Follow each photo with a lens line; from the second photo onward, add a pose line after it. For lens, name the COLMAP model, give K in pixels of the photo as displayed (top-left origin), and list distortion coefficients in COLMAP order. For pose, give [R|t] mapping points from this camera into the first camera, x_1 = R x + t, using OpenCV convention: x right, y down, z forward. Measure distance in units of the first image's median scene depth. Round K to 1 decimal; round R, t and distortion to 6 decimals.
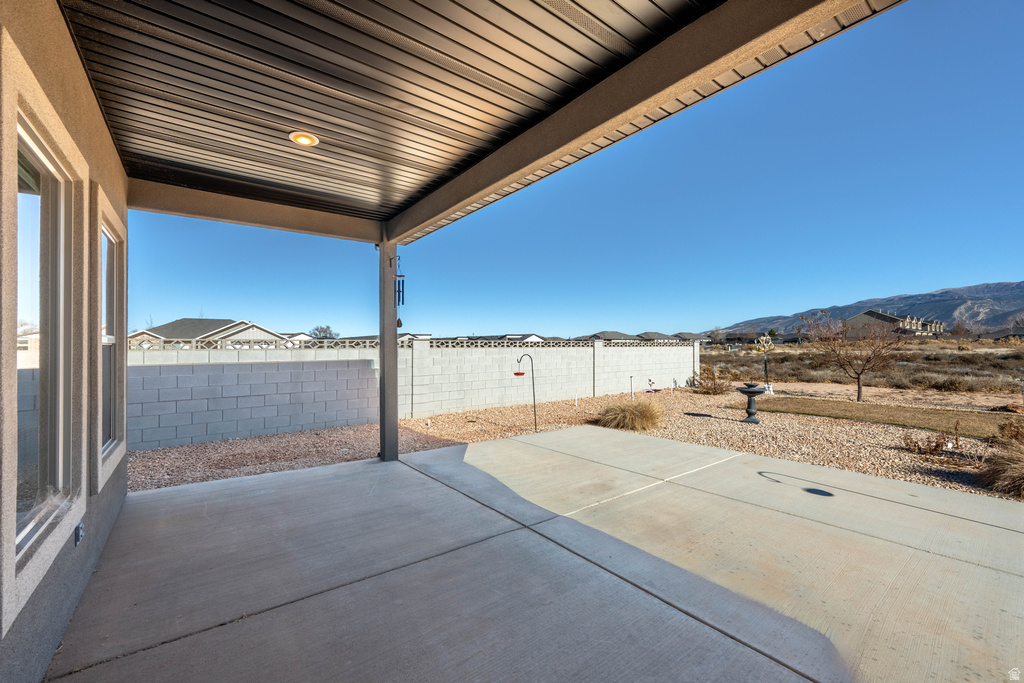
lens RADIAL K [[403.5, 0, 511.9], [0, 403.5, 348.7], [0, 0, 1]] dist [-0.000821, 0.000339]
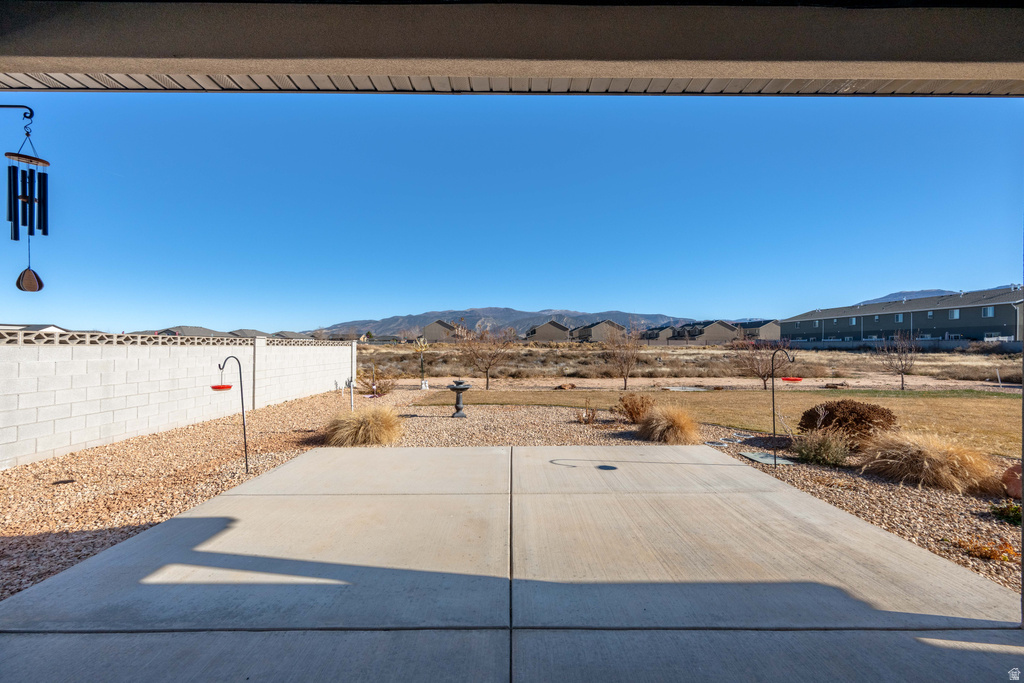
lens RADIAL K [[403.5, 0, 506.3], [0, 403.5, 349.4], [0, 0, 1]] dist [-0.000821, 0.000339]
pose [[0.613860, 0.003328, 0.789408, -0.110606], [-0.005319, 0.999986, -0.000080, 0.000890], [-0.789397, -0.004150, 0.613869, 0.145426]]
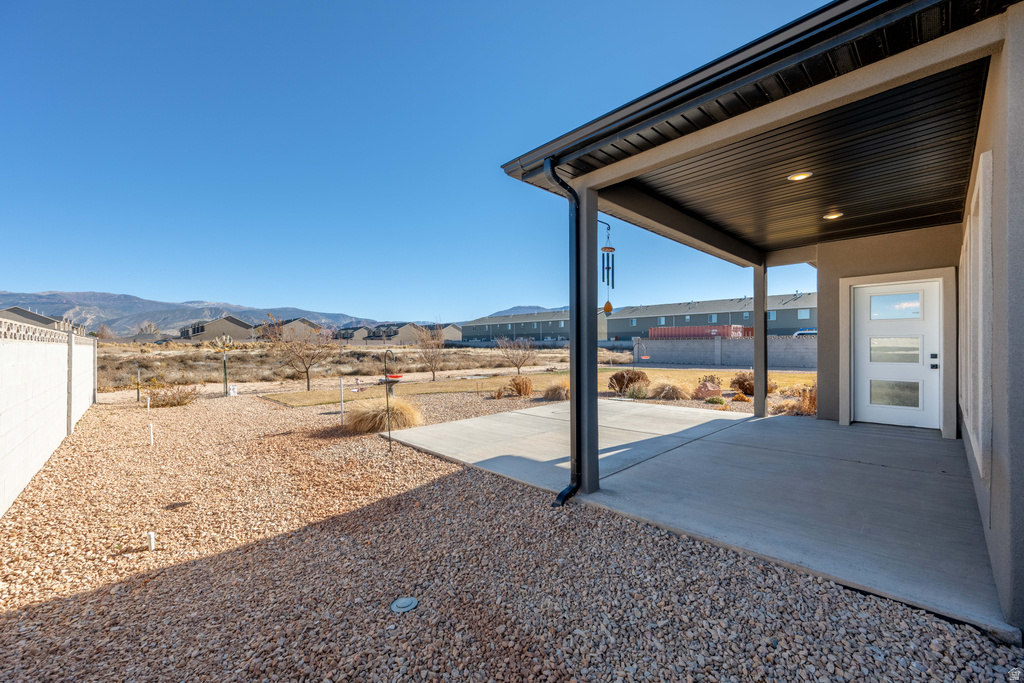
lens RADIAL K [[403.5, 0, 514.5], [0, 403.5, 351.2], [0, 0, 1]] dist [-0.000821, 0.000339]
pose [[-0.110332, -0.004582, 0.993884, -0.390093], [0.009130, 0.999943, 0.005624, 0.007689], [-0.993853, 0.009695, -0.110284, 0.467273]]
